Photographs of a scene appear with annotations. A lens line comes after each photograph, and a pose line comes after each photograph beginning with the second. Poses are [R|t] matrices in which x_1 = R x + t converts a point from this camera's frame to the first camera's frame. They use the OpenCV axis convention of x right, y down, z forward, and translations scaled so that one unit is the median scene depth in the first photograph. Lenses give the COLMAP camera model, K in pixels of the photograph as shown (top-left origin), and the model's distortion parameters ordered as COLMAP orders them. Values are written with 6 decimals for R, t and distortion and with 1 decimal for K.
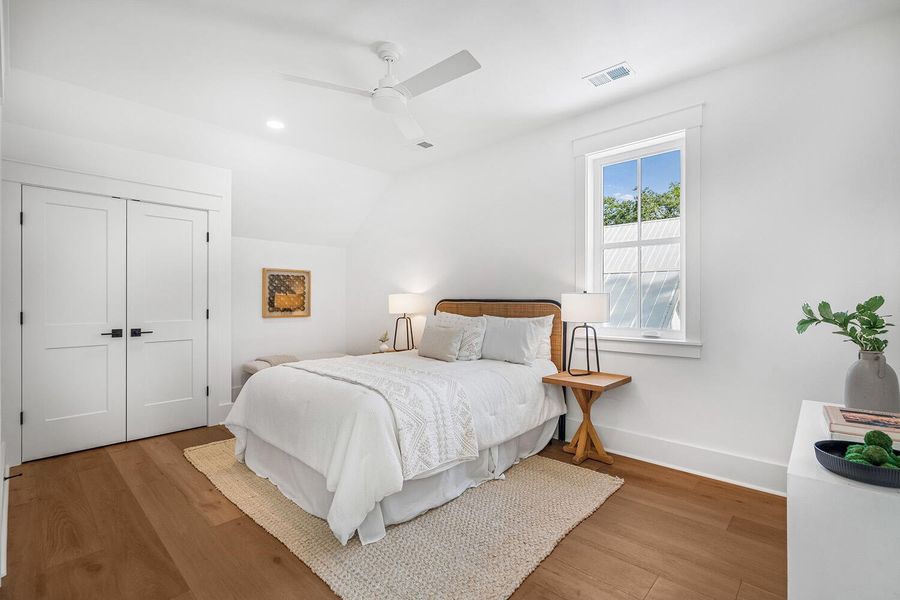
lens RADIAL K [[408.4, 0, 450.0], [0, 408.4, 300.0], [0, 0, 1]] dist [0.001429, 0.000556]
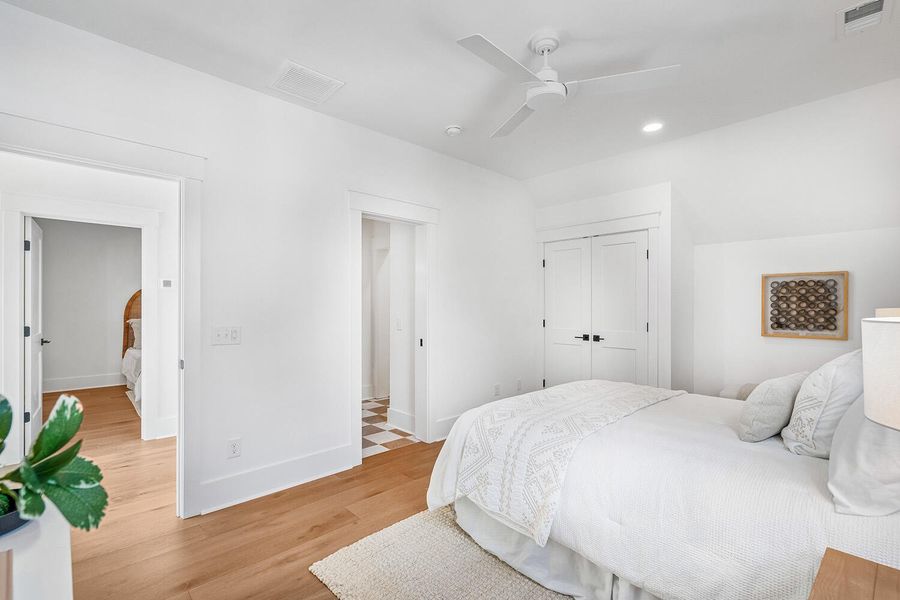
lens RADIAL K [[401.1, 0, 449.5], [0, 401.1, 307.2], [0, 0, 1]] dist [0.000381, 0.000109]
pose [[-0.052619, 0.001507, -0.998614, 0.477375], [0.000085, 0.999999, 0.001504, -0.019202], [0.998615, -0.000006, -0.052619, 0.543473]]
